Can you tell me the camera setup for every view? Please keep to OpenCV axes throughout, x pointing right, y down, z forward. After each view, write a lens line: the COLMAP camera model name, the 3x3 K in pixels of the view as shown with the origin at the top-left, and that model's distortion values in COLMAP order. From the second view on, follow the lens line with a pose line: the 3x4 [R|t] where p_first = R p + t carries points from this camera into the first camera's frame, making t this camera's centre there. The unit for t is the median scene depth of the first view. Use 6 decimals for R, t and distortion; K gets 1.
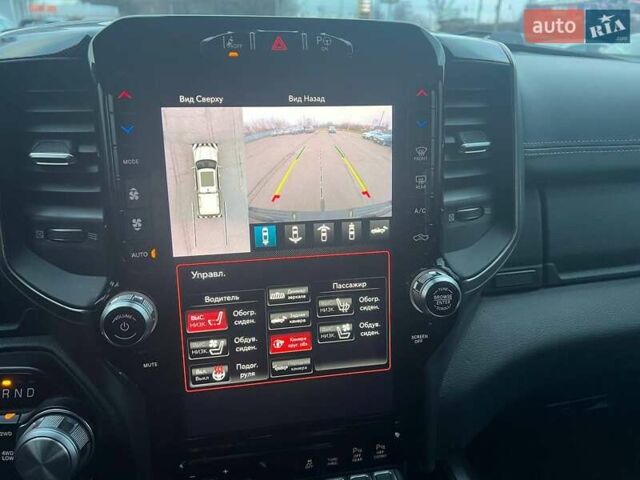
lens RADIAL K [[490.4, 0, 322.3], [0, 490.4, 240.3], [0, 0, 1]] dist [0.020929, -0.010158]
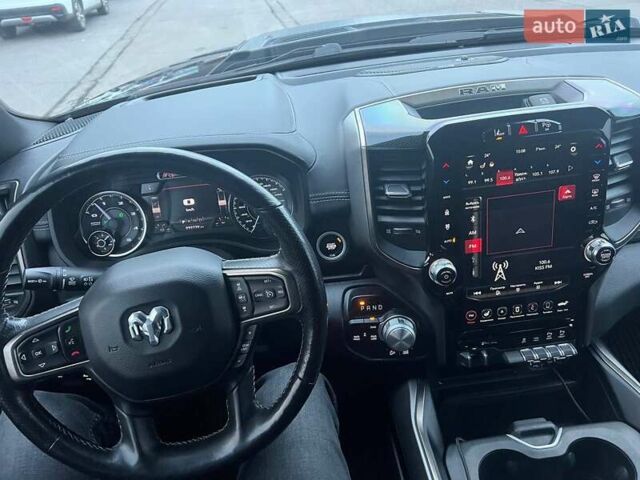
lens RADIAL K [[490.4, 0, 322.6], [0, 490.4, 243.5], [0, 0, 1]] dist [0.020929, -0.010158]
pose [[0.990700, -0.039432, -0.130224, -0.531586], [0.062965, 0.981304, 0.181875, -0.308904], [0.120618, -0.188384, 0.974660, -0.877256]]
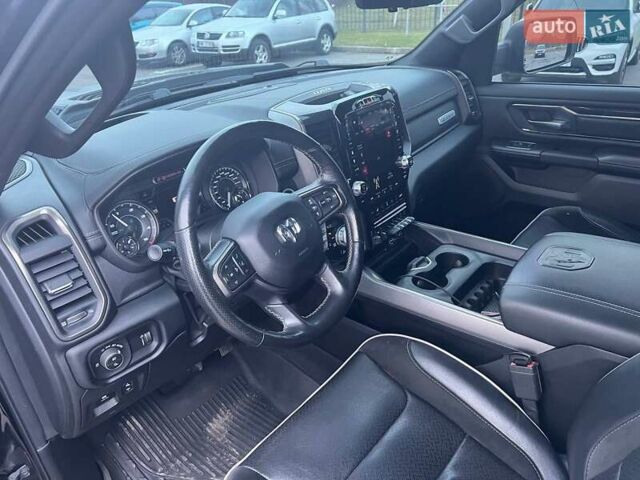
lens RADIAL K [[490.4, 0, 319.5], [0, 490.4, 253.2], [0, 0, 1]] dist [0.020929, -0.010158]
pose [[0.758894, -0.357489, 0.544318, -2.295098], [0.304281, 0.933653, 0.188959, -0.132705], [-0.575755, 0.022226, 0.817320, -1.440849]]
